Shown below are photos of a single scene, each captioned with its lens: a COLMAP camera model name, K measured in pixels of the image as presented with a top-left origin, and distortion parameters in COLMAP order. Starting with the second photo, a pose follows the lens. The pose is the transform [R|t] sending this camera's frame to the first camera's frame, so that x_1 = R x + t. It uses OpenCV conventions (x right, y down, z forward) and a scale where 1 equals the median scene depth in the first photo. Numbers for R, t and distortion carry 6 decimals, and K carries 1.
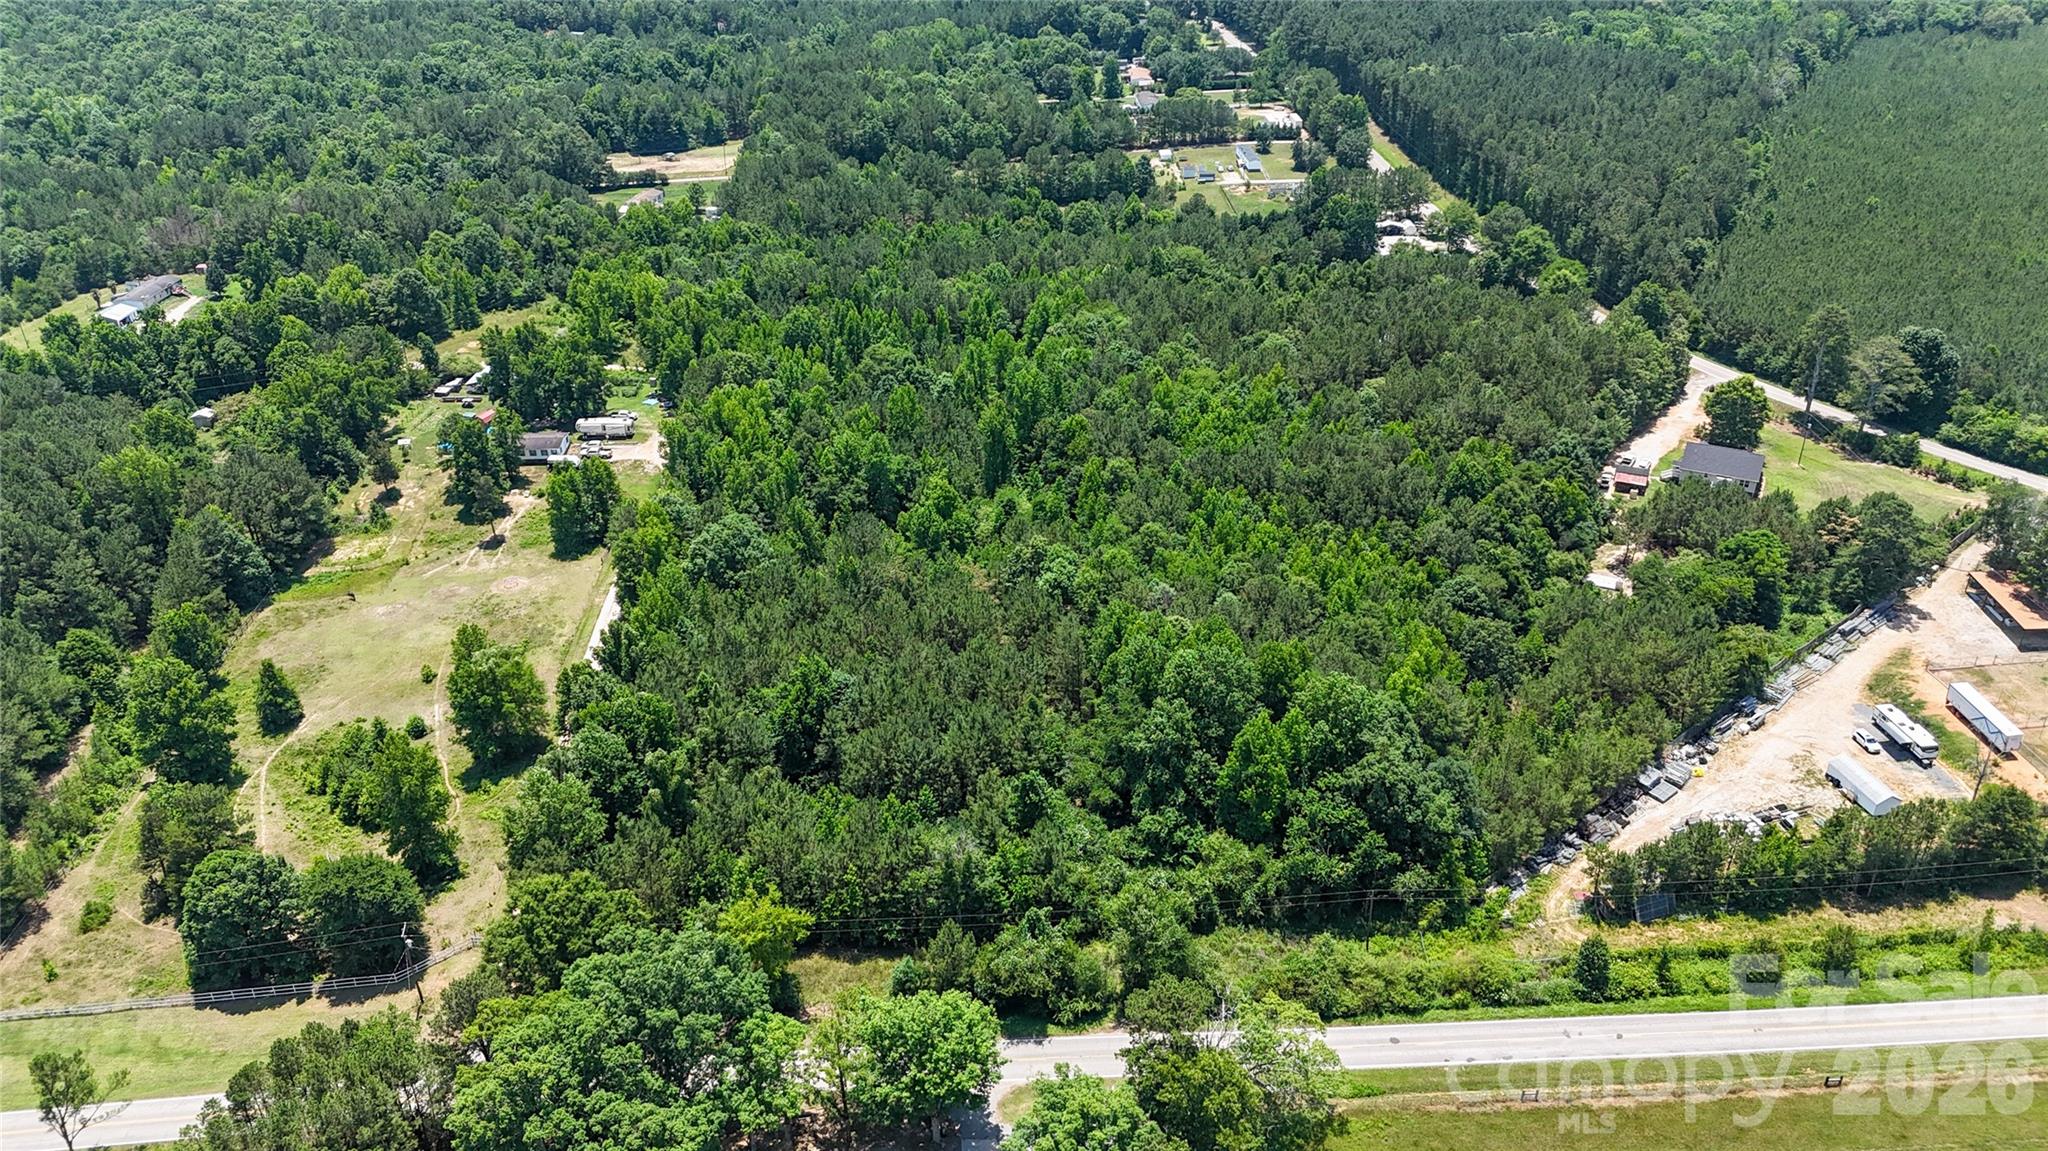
lens RADIAL K [[1430.6, 0, 1024.8], [0, 1430.6, 576.1], [0, 0, 1]] dist [0.039824, 0.000273]
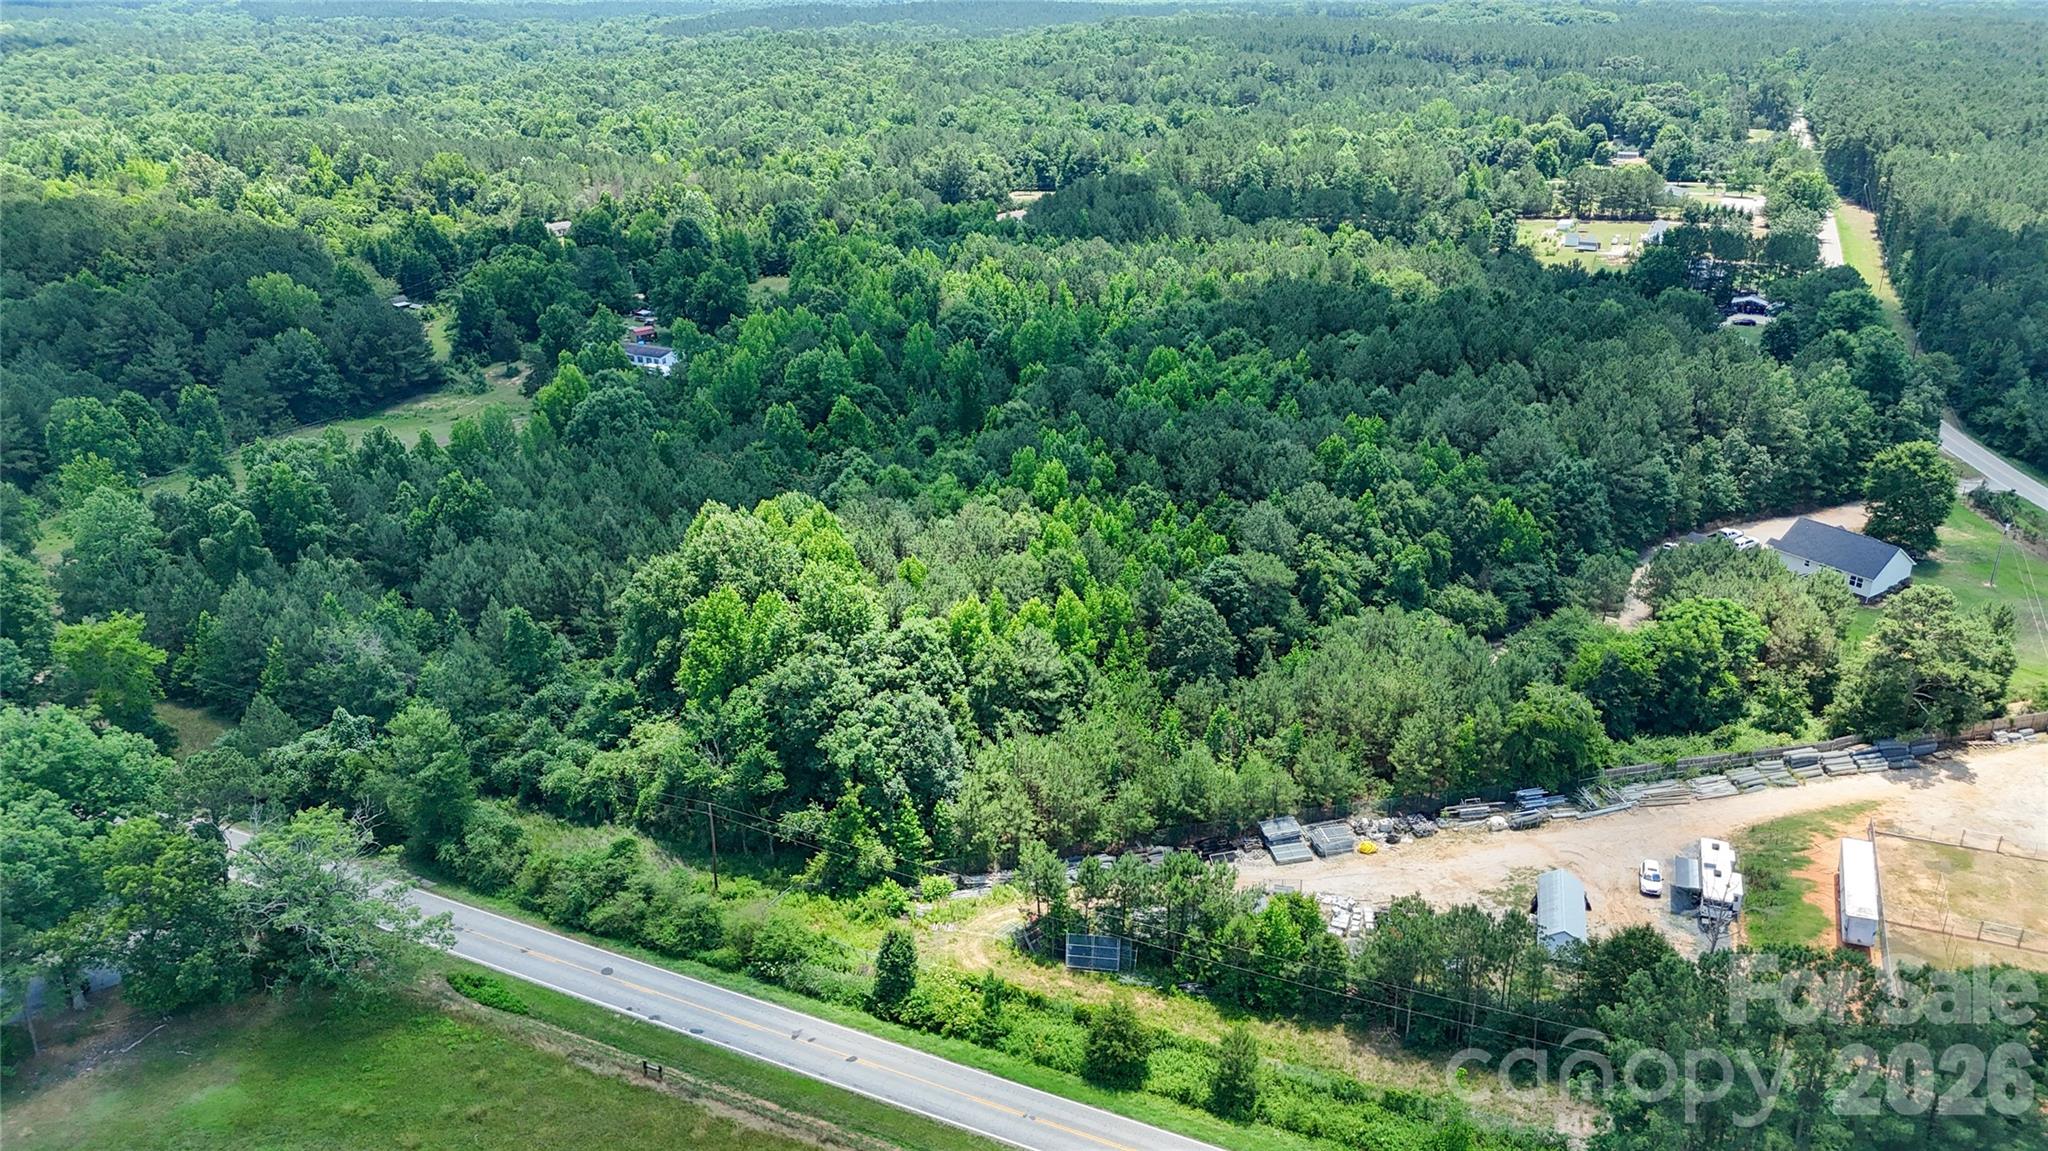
lens RADIAL K [[1430.6, 0, 1024.4], [0, 1430.6, 575.0], [0, 0, 1]] dist [0.039824, 0.000273]
pose [[0.889807, 0.194357, -0.412878, 0.676854], [-0.232283, 0.971689, -0.043190, 0.088373], [0.392795, 0.134335, 0.909762, 0.325063]]
